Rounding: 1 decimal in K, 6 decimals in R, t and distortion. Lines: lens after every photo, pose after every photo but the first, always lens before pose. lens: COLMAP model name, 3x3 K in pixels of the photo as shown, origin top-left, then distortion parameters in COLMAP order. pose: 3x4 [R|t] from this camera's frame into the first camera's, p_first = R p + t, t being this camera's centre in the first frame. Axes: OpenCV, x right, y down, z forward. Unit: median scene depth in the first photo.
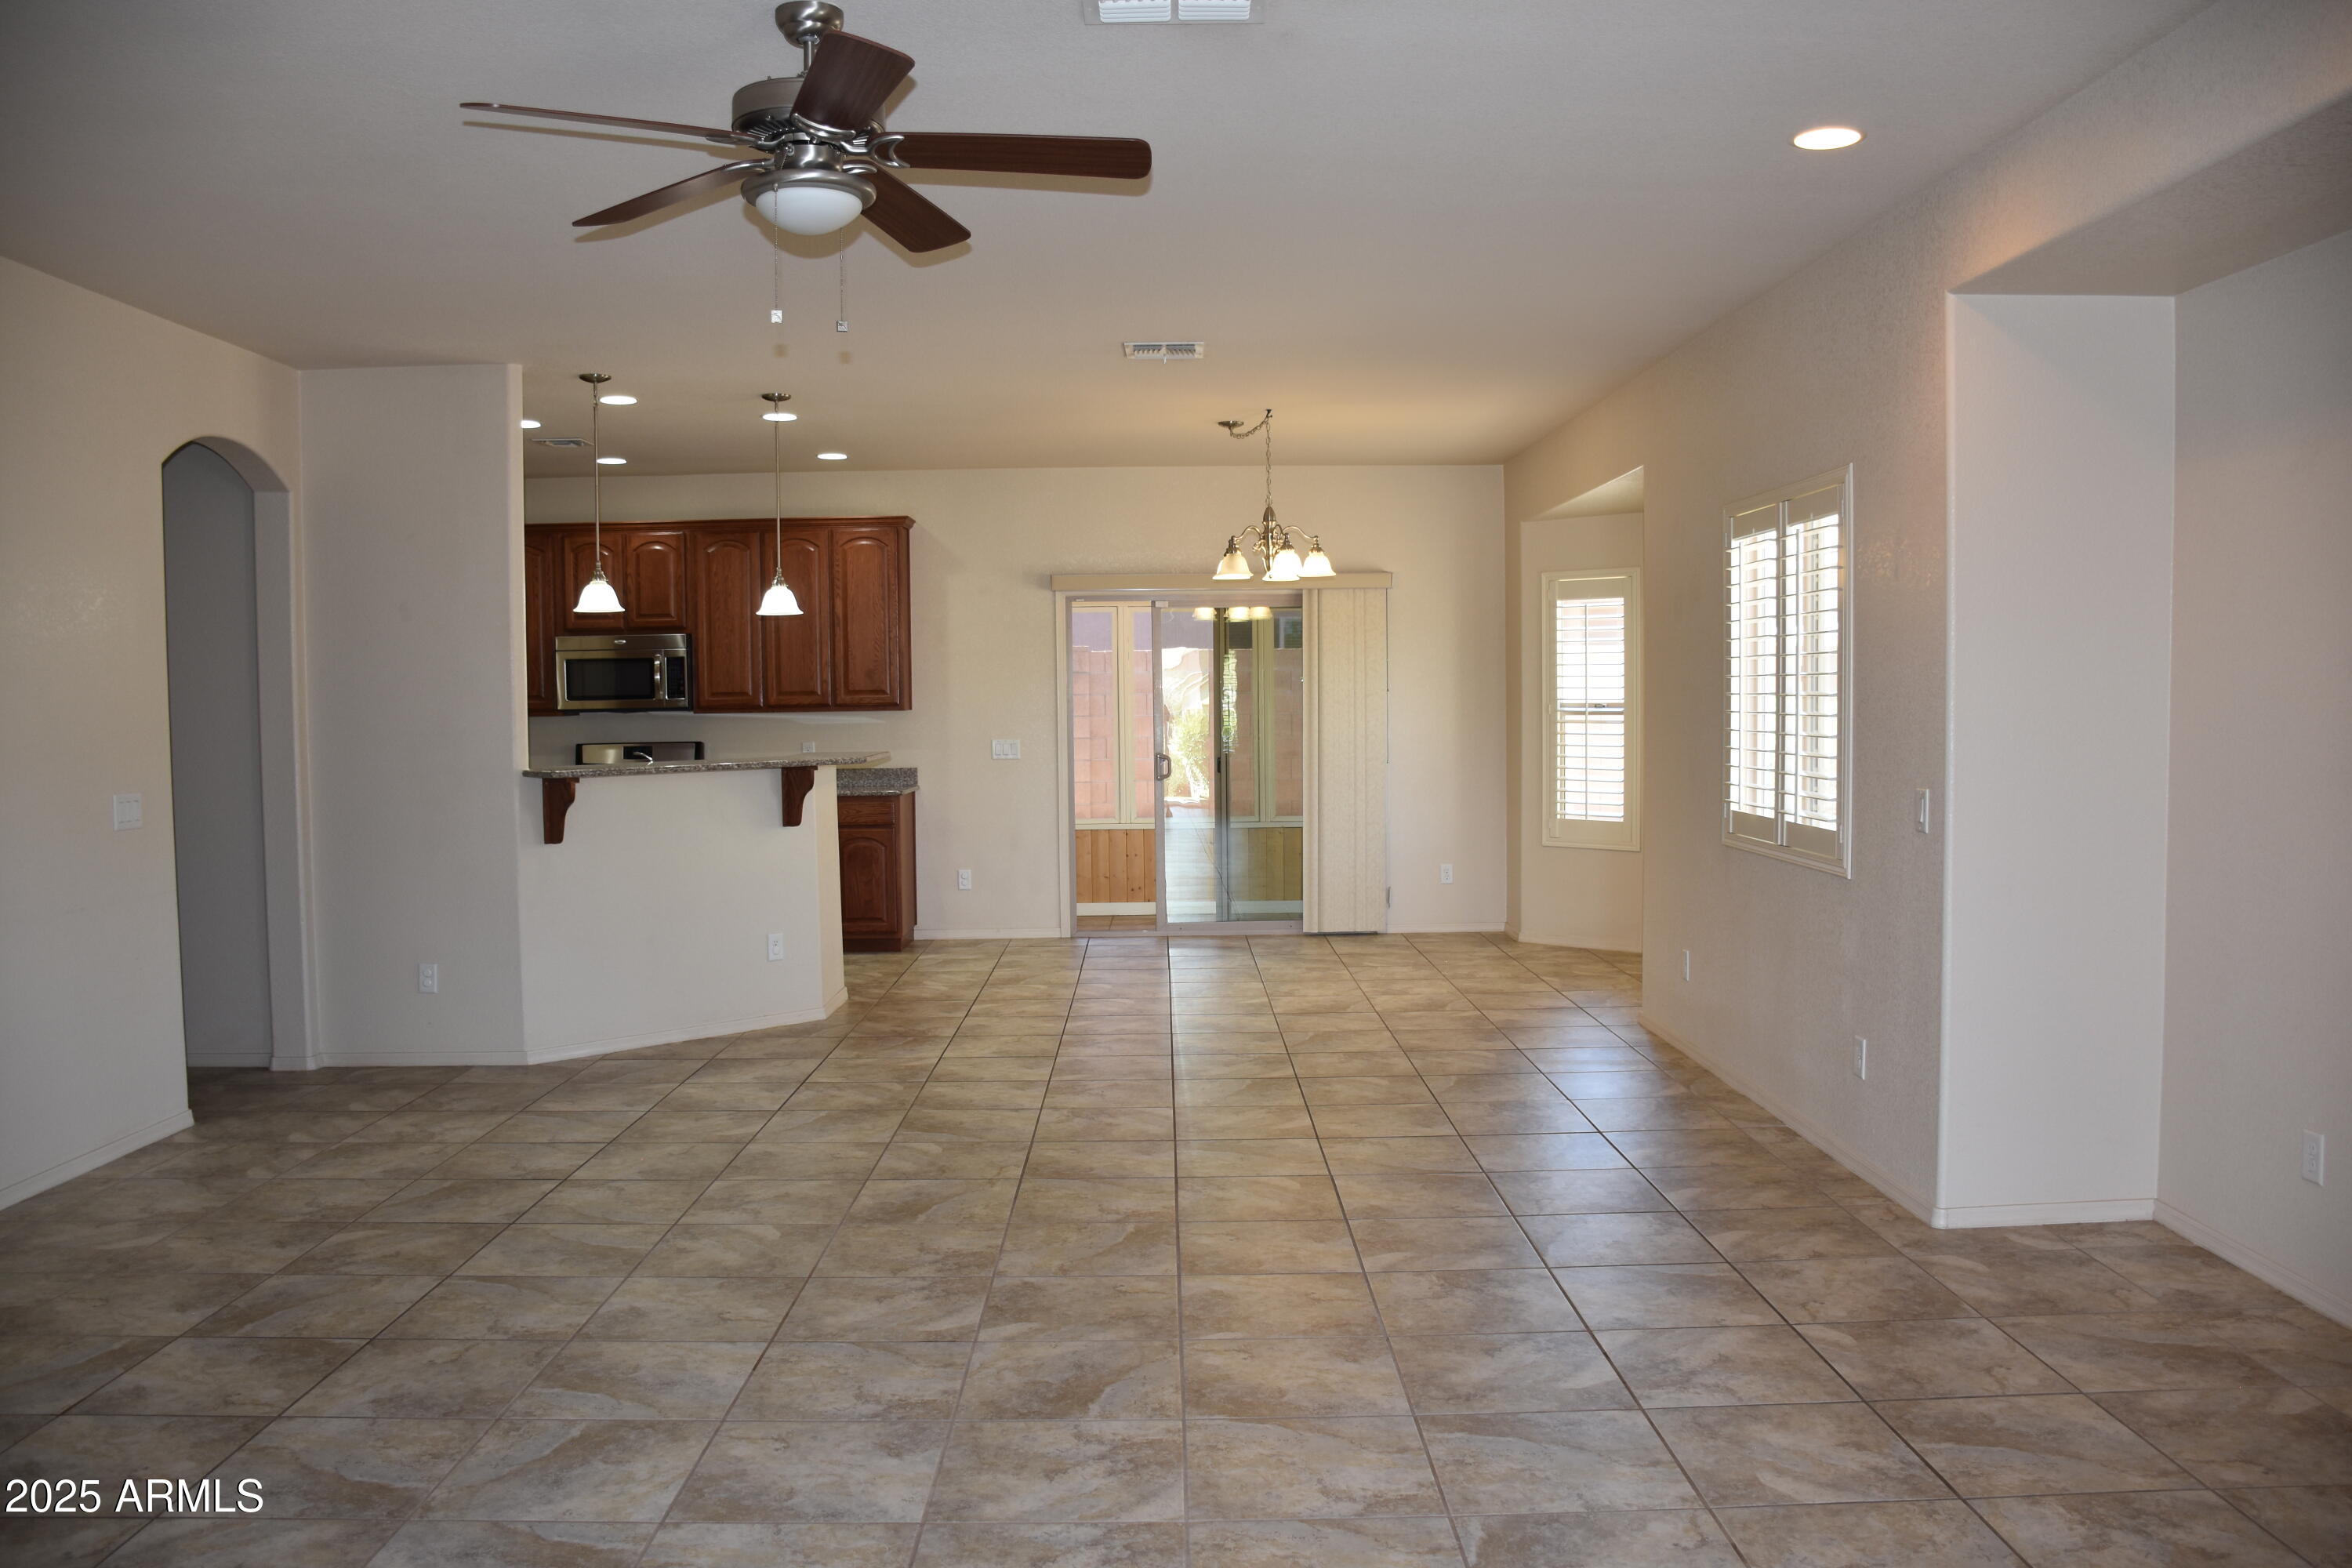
lens RADIAL K [[1829.9, 0, 1169.6], [0, 1829.9, 783.5], [0, 0, 1]] dist [-0.145954, 0.089687]
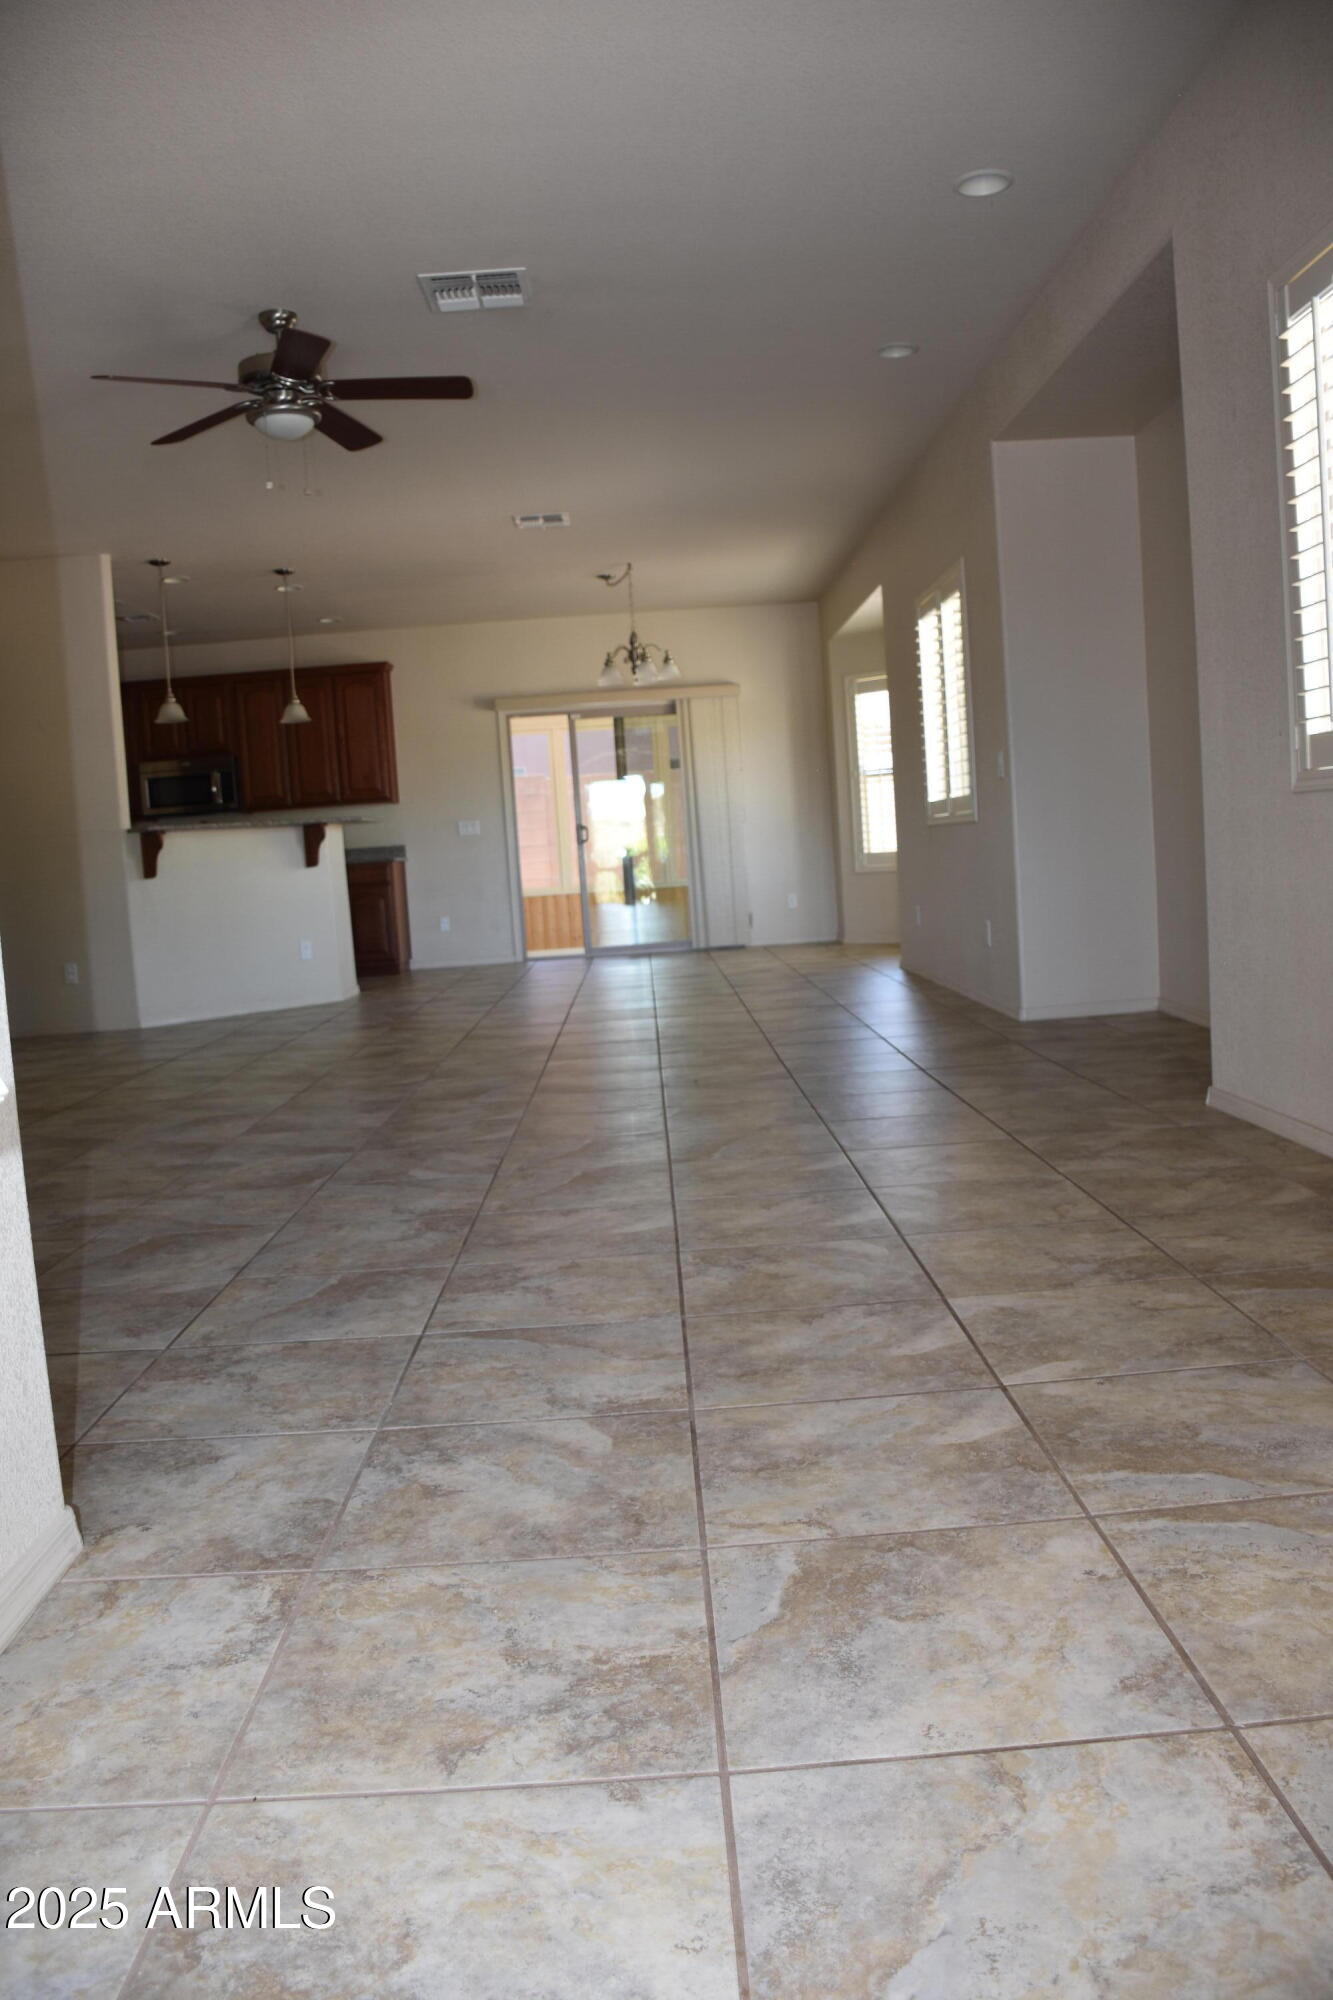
lens RADIAL K [[1556.1, 0, 671.8], [0, 1556.1, 996.5], [0, 0, 1]] dist [-0.145954, 0.089687]
pose [[0.998467, -0.054626, 0.008924, 0.091149], [0.054220, 0.997698, 0.040722, 0.134944], [-0.011128, -0.040175, 0.999131, -0.349975]]
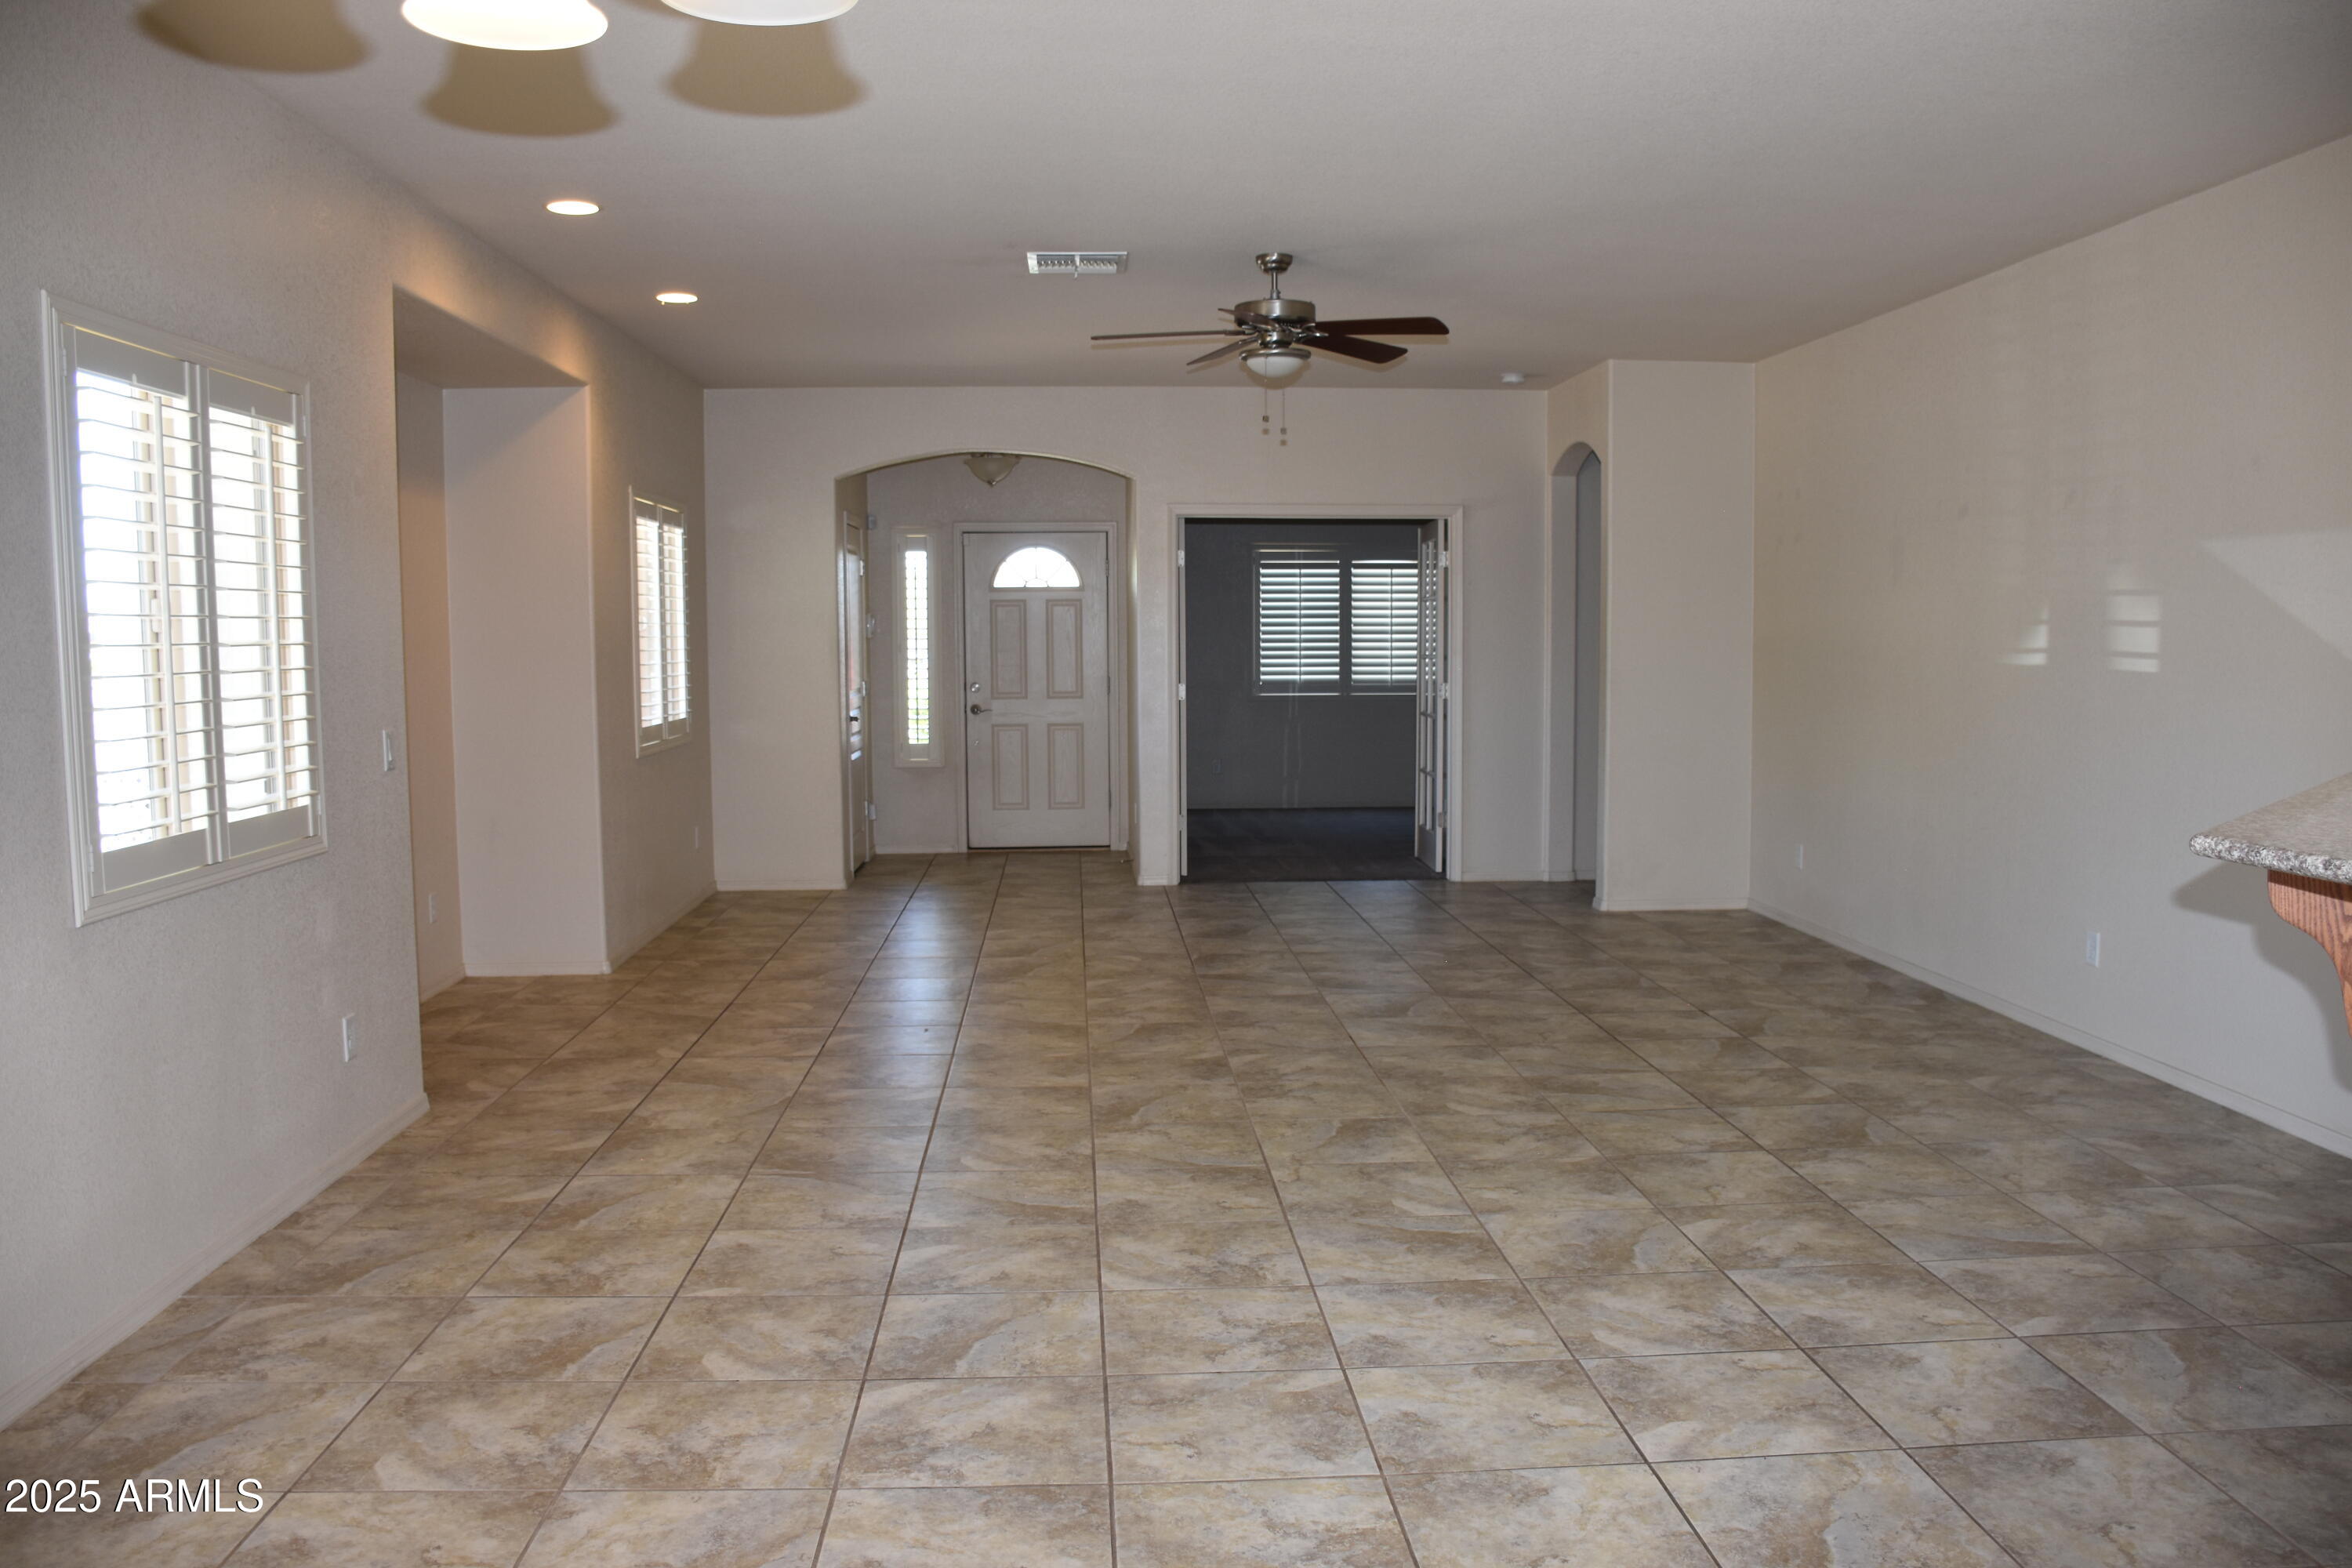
lens RADIAL K [[1829.9, 0, 1174.4], [0, 1829.9, 795.1], [0, 0, 1]] dist [-0.145954, 0.089687]
pose [[-0.998523, 0.021719, -0.049804, 0.004614], [0.014530, 0.989986, 0.140414, -0.089297], [0.052355, 0.139483, -0.988839, 1.839032]]
